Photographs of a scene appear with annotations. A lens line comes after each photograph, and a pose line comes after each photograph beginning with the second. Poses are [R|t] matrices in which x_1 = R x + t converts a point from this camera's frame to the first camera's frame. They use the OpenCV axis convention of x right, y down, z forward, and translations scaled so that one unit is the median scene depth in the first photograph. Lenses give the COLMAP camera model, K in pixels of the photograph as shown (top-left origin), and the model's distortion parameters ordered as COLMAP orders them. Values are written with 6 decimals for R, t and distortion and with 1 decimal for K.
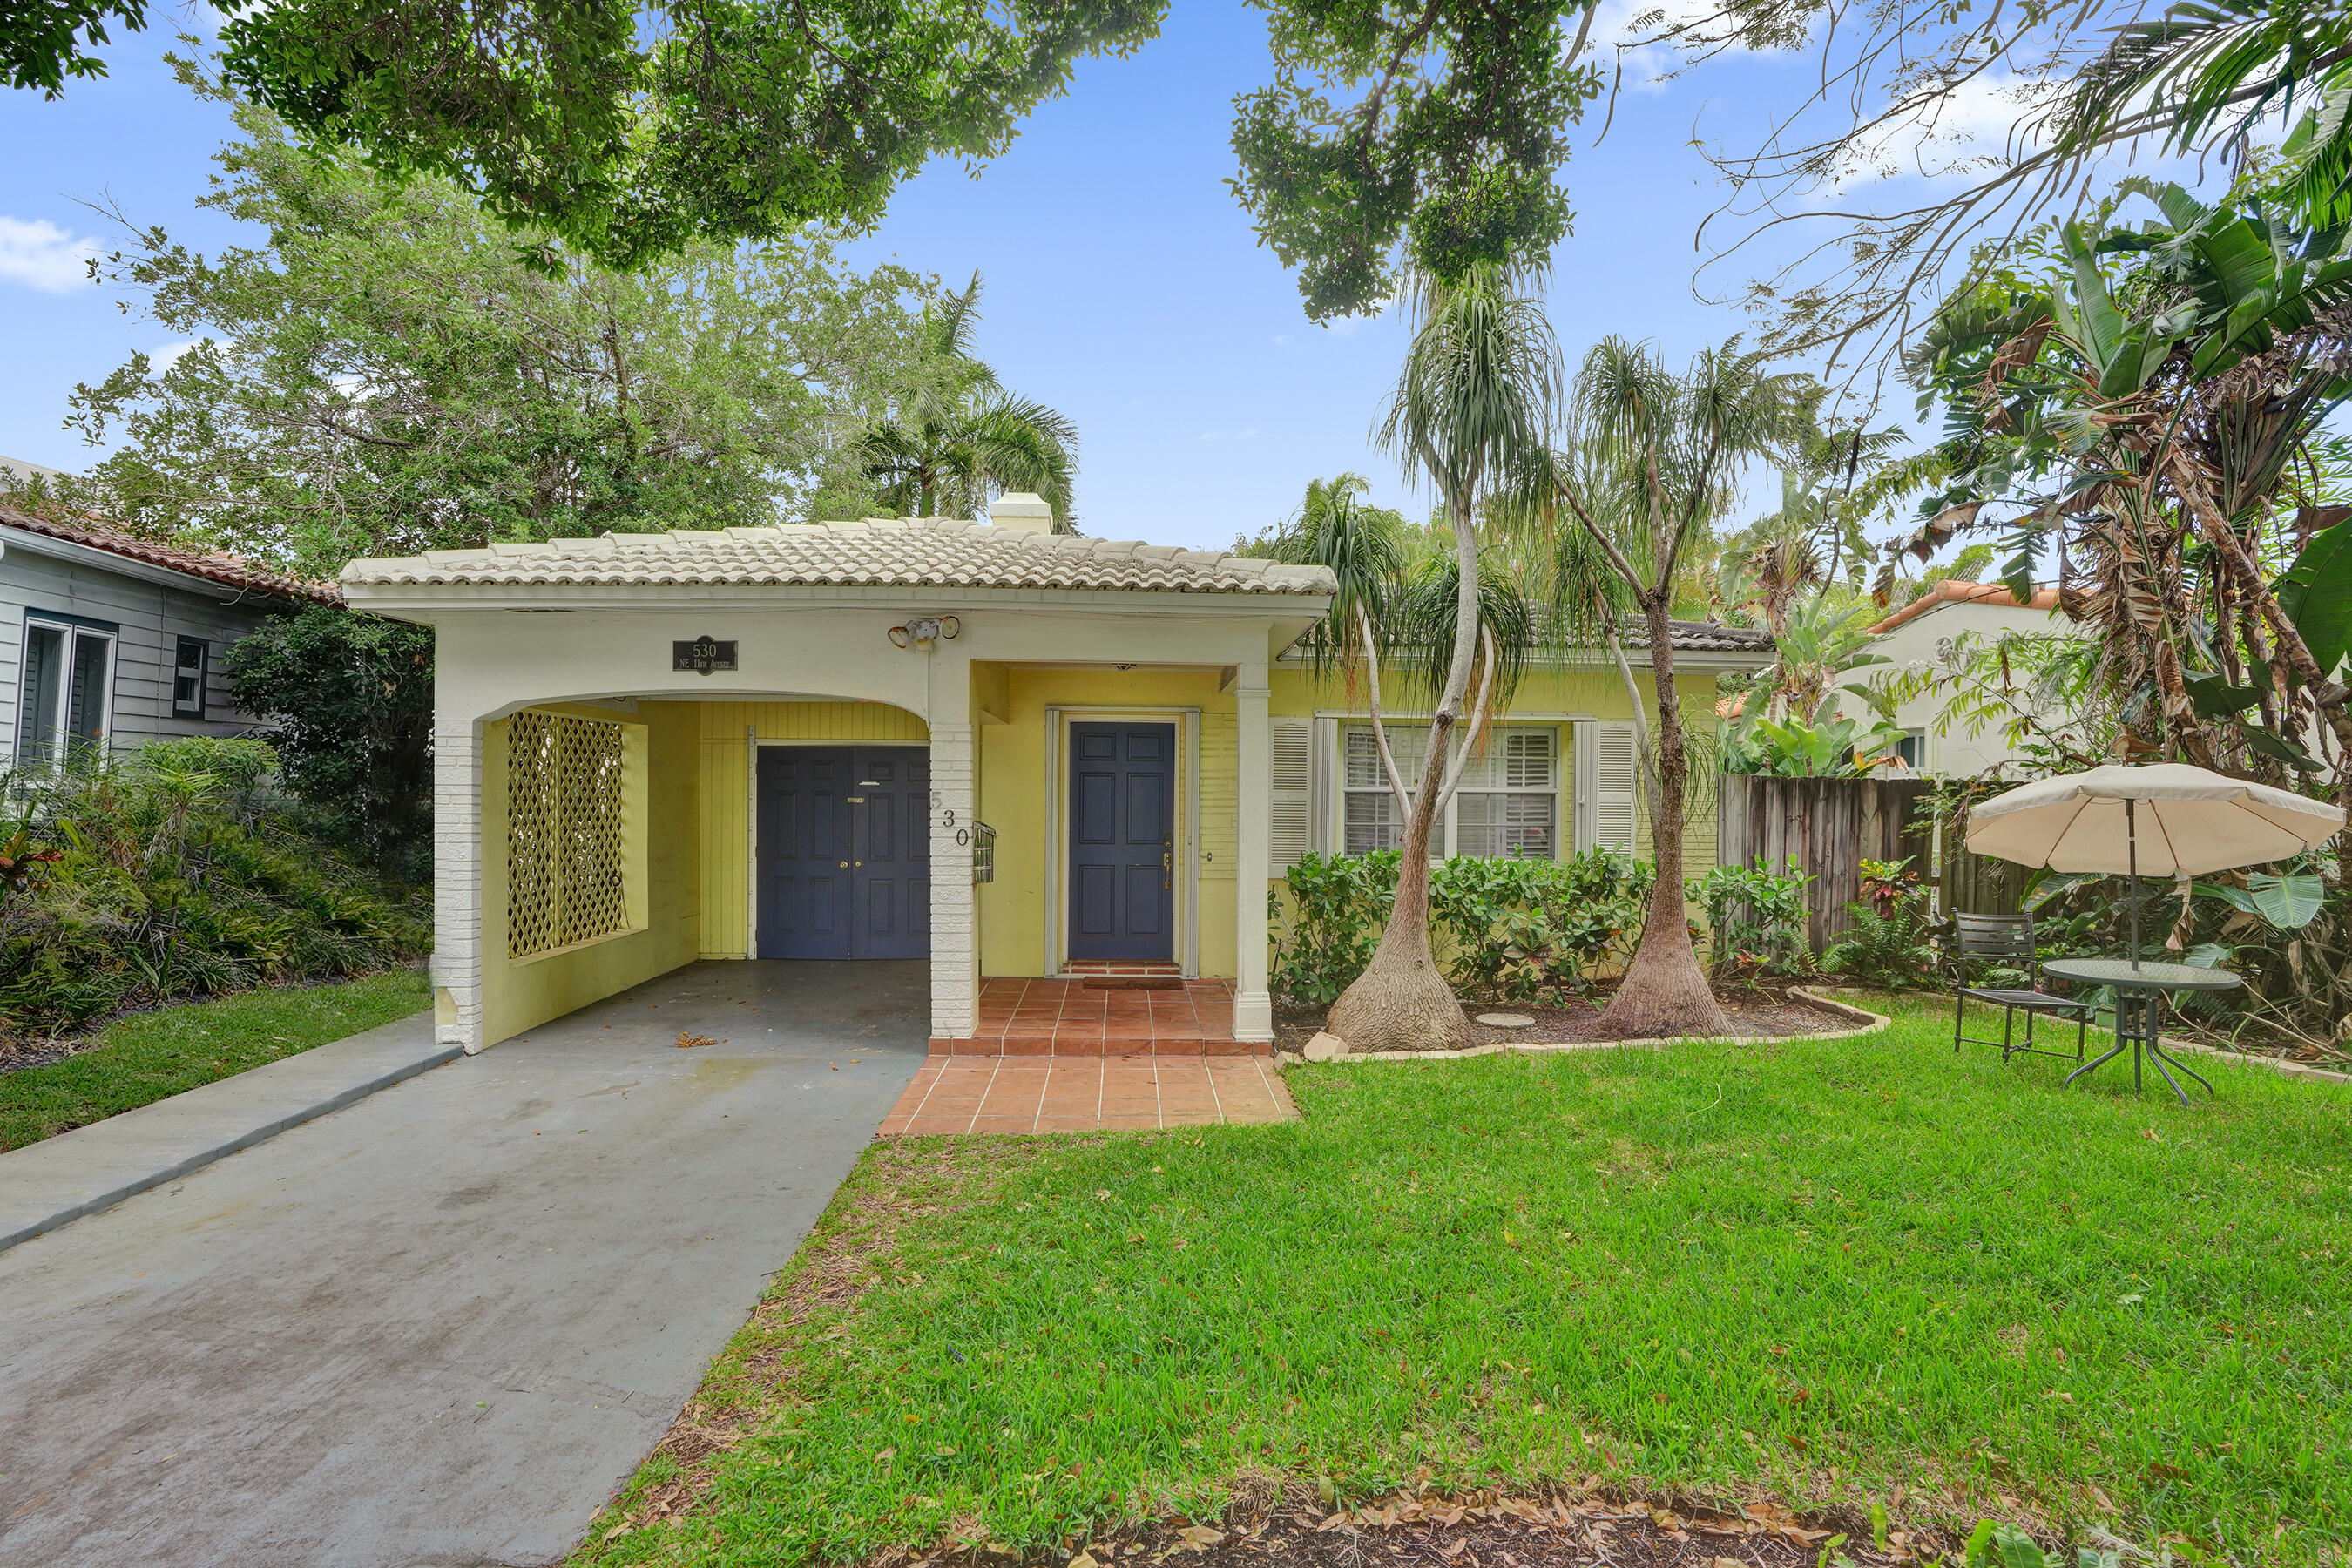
lens RADIAL K [[1102.8, 0, 1178.7], [0, 1102.8, 792.9], [0, 0, 1]] dist [-0.039984, 0.023551]
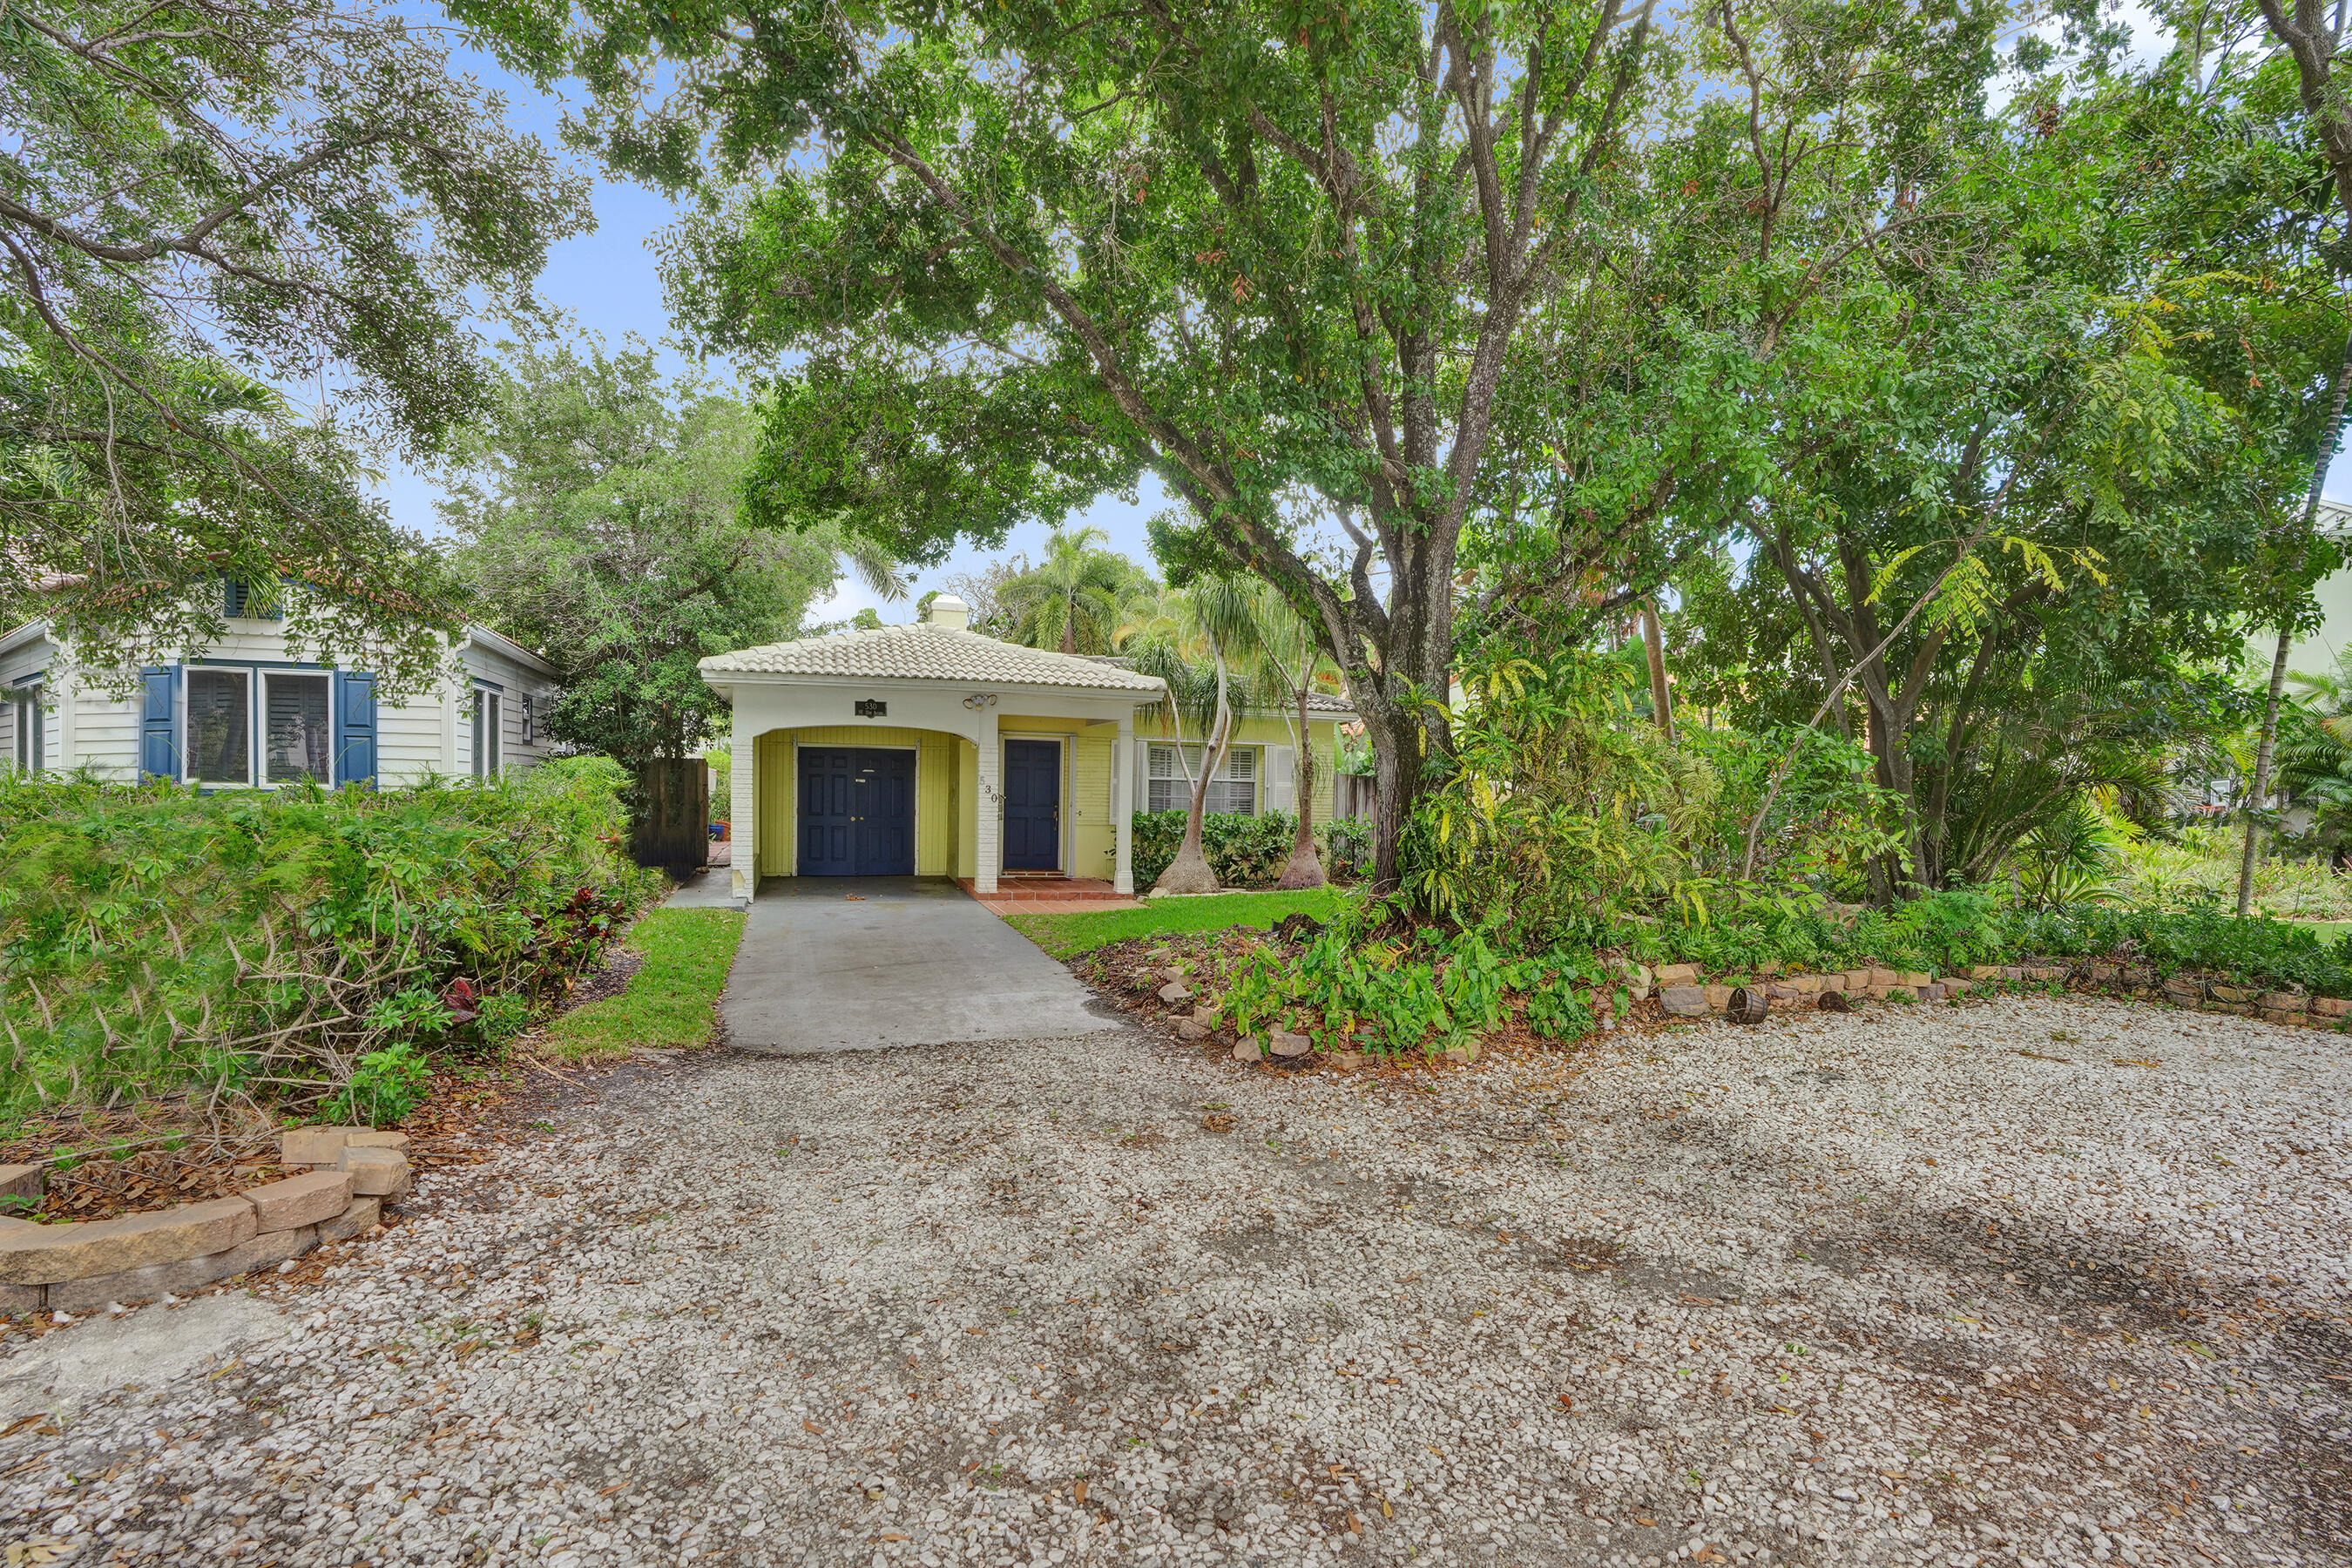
lens RADIAL K [[1081.9, 0, 1171.8], [0, 1081.9, 807.5], [0, 0, 1]] dist [-0.054789, 0.030868]
pose [[0.964215, 0.008518, 0.264984, -0.391009], [-0.014473, 0.999685, 0.020528, 0.009965], [-0.264725, -0.023629, 0.964034, -1.031468]]
